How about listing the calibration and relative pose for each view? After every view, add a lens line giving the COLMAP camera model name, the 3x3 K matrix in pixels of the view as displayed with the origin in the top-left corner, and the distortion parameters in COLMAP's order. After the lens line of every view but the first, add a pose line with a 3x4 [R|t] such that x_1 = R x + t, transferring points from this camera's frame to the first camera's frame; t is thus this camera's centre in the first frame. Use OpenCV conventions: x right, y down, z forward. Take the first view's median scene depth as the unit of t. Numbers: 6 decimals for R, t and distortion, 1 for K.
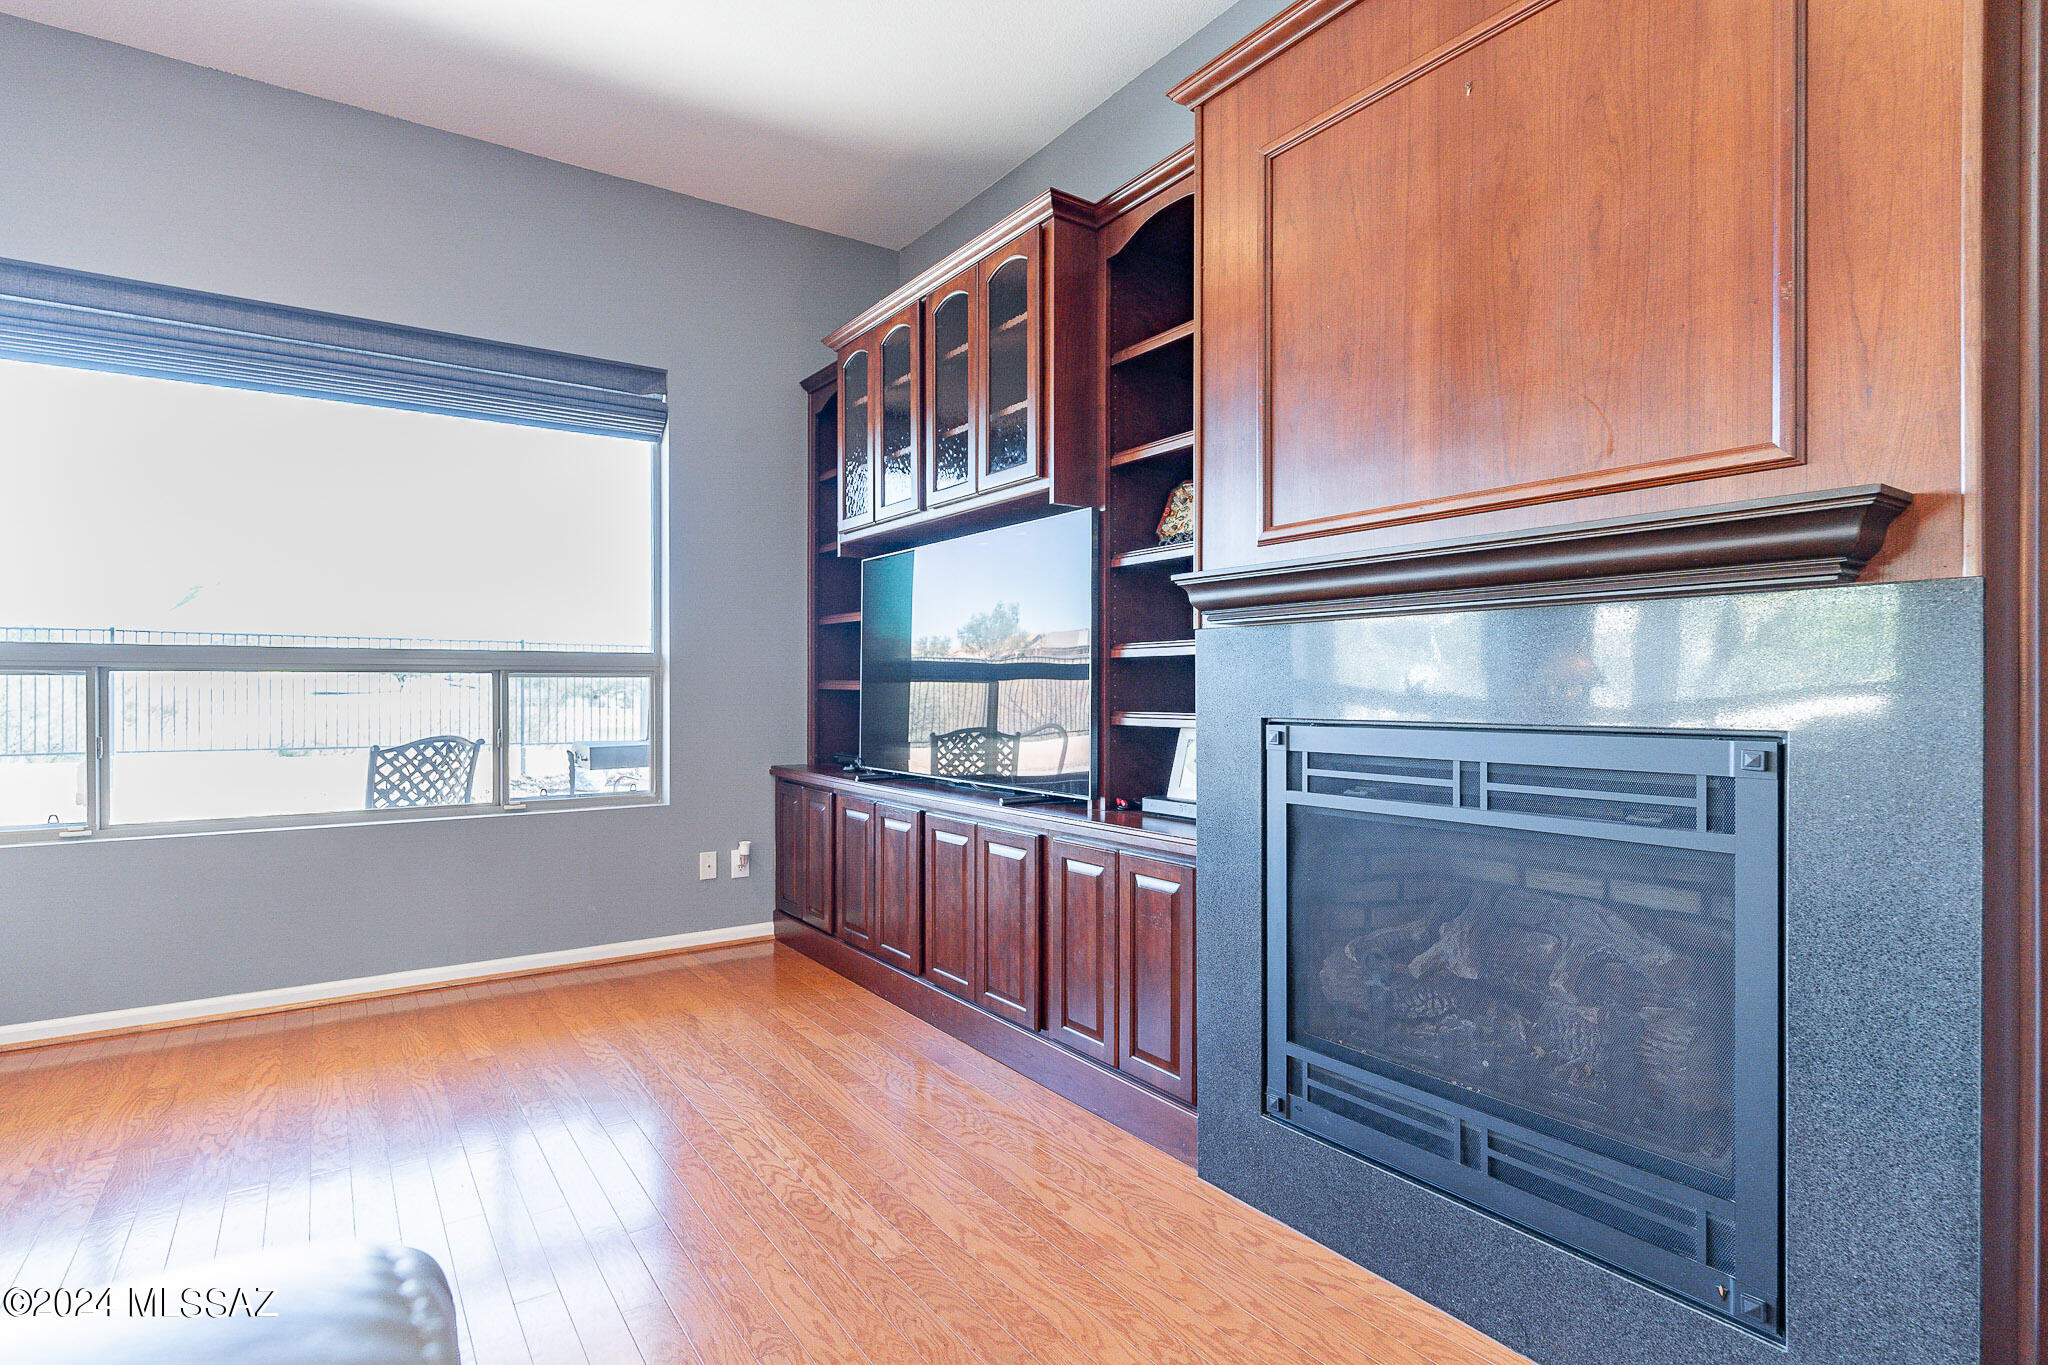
lens RADIAL K [[1035.4, 0, 1002.3], [0, 1035.4, 694.0], [0, 0, 1]] dist [-0.003706, -0.000527]
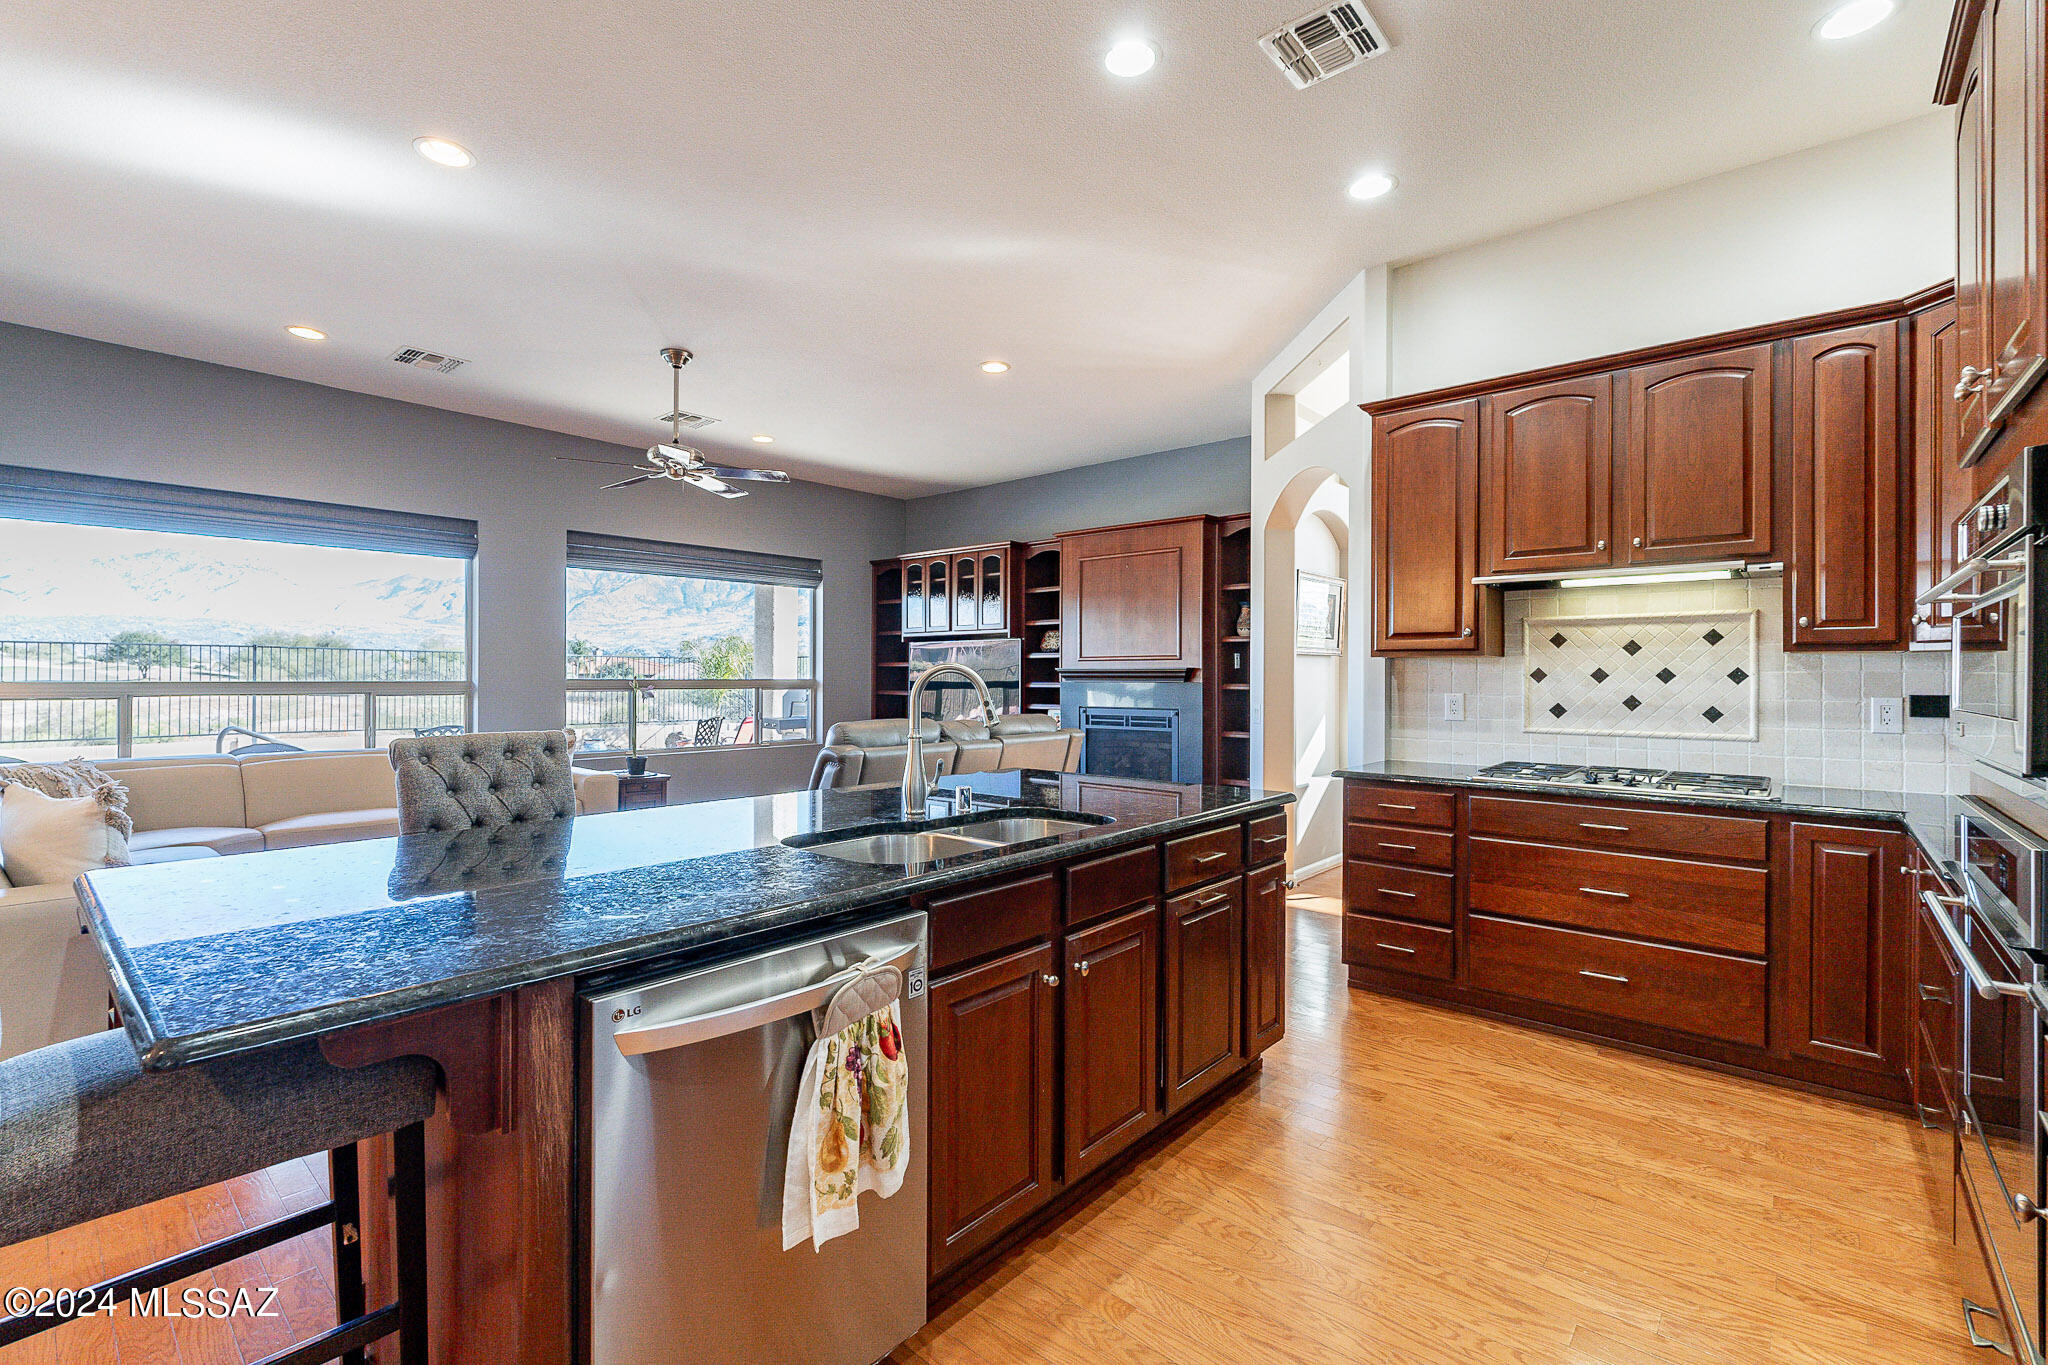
lens RADIAL K [[905.1, 0, 1025.4], [0, 905.1, 678.1], [0, 0, 1]] dist [-0.002195, -0.000358]
pose [[0.963562, 0.003265, 0.267465, -0.655560], [-0.001860, 0.999983, -0.005505, -0.048394], [-0.267479, 0.004807, 0.963552, -1.704468]]
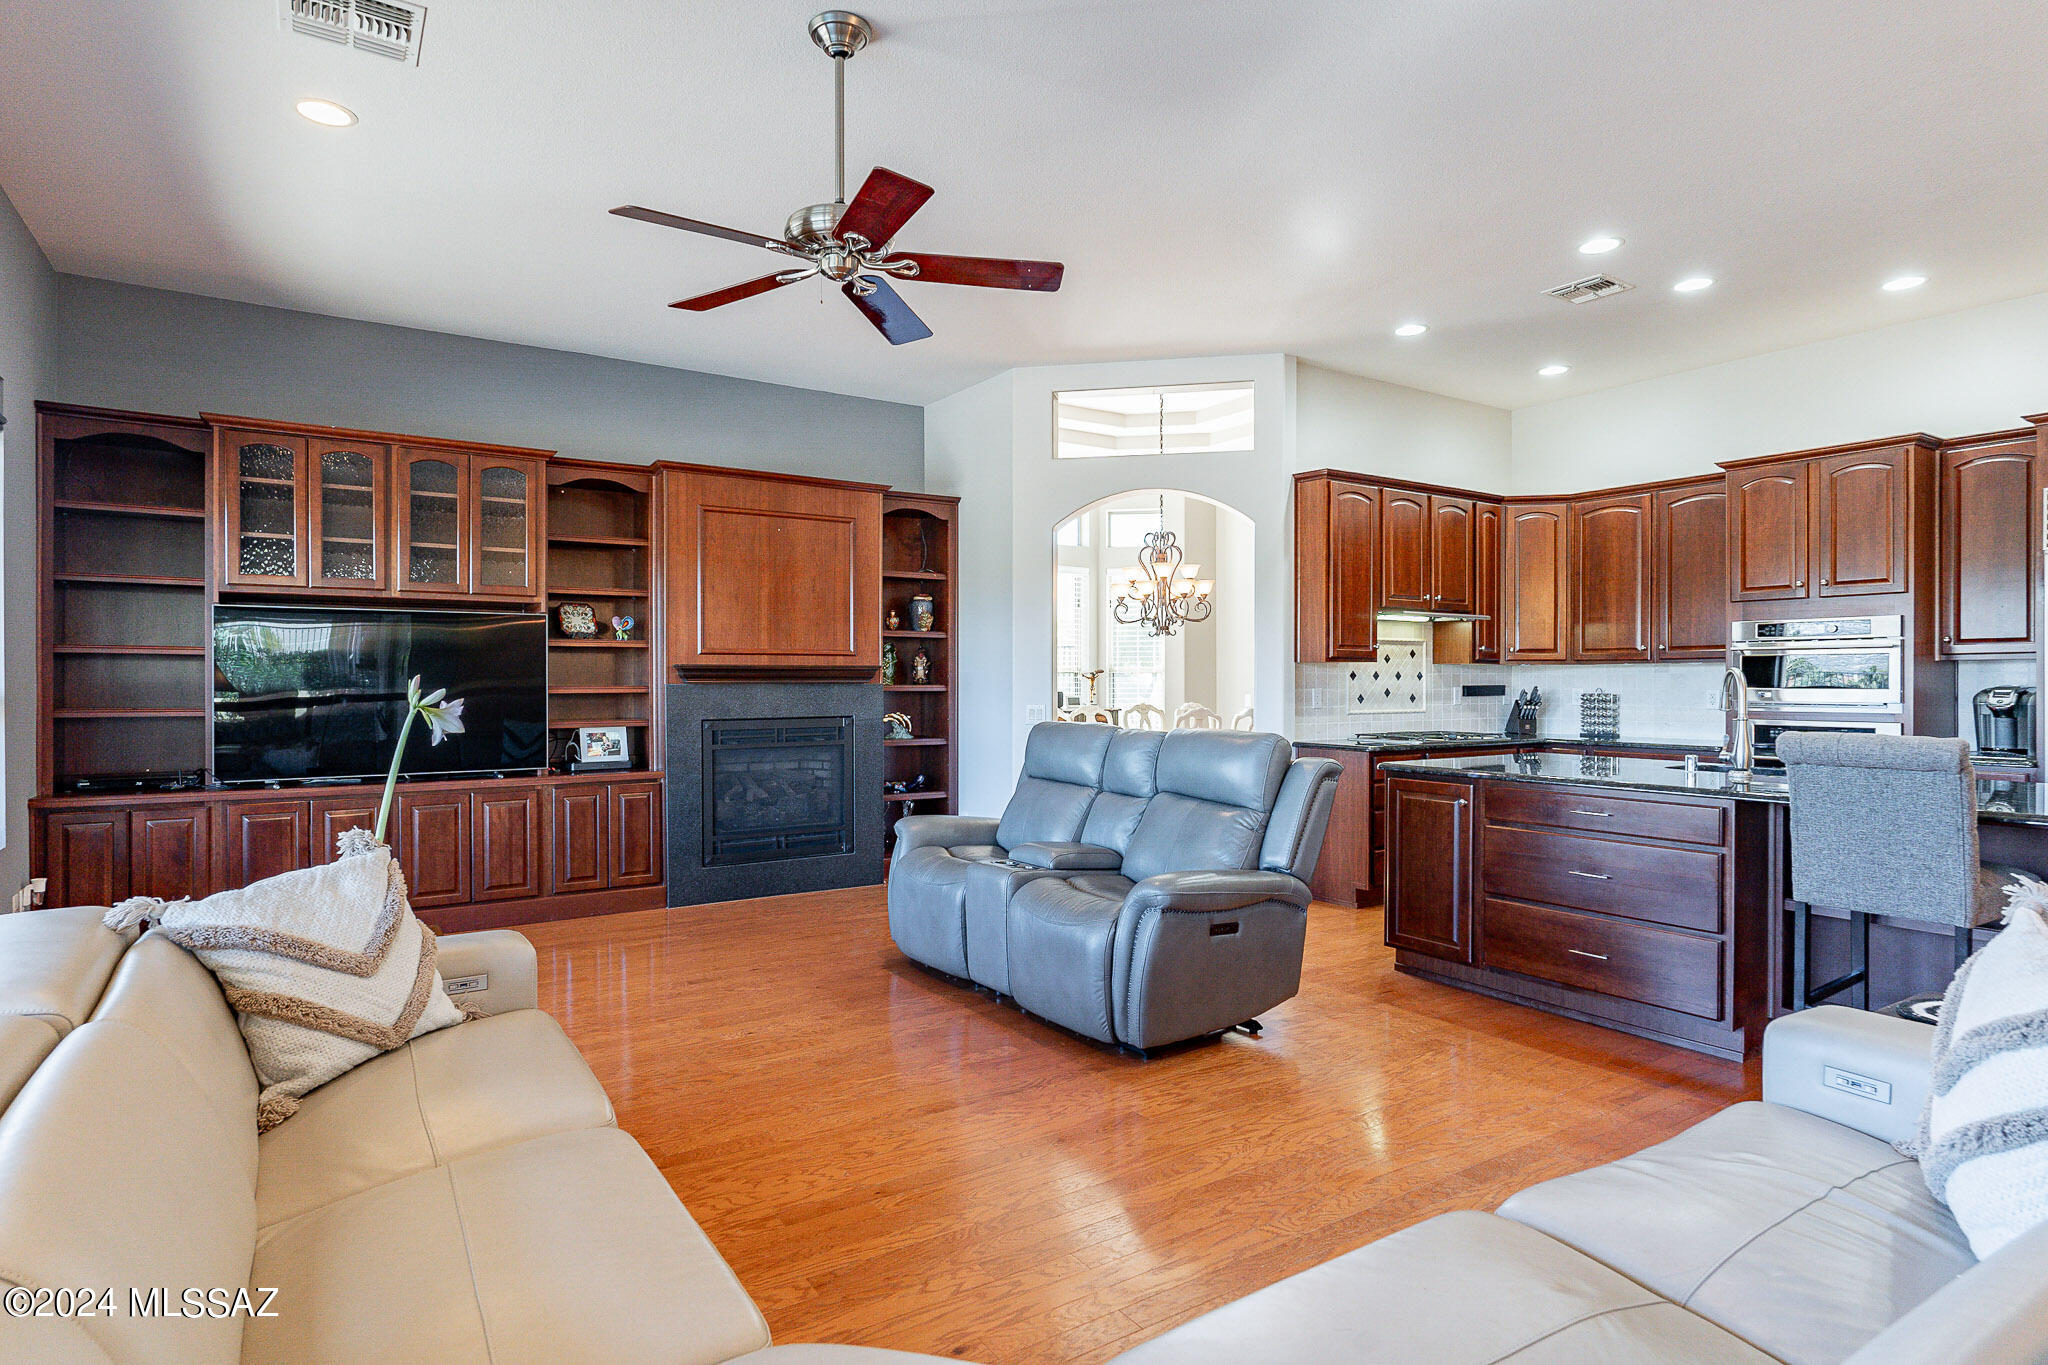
lens RADIAL K [[1083.2, 0, 1017.7], [0, 1083.2, 679.2], [0, 0, 1]] dist [0.001840, -0.000003]
pose [[-0.008767, 0.000666, 0.999961, -1.964660], [0.005969, 0.999982, -0.000614, -0.056272], [-0.999944, 0.005963, -0.008770, 0.164161]]
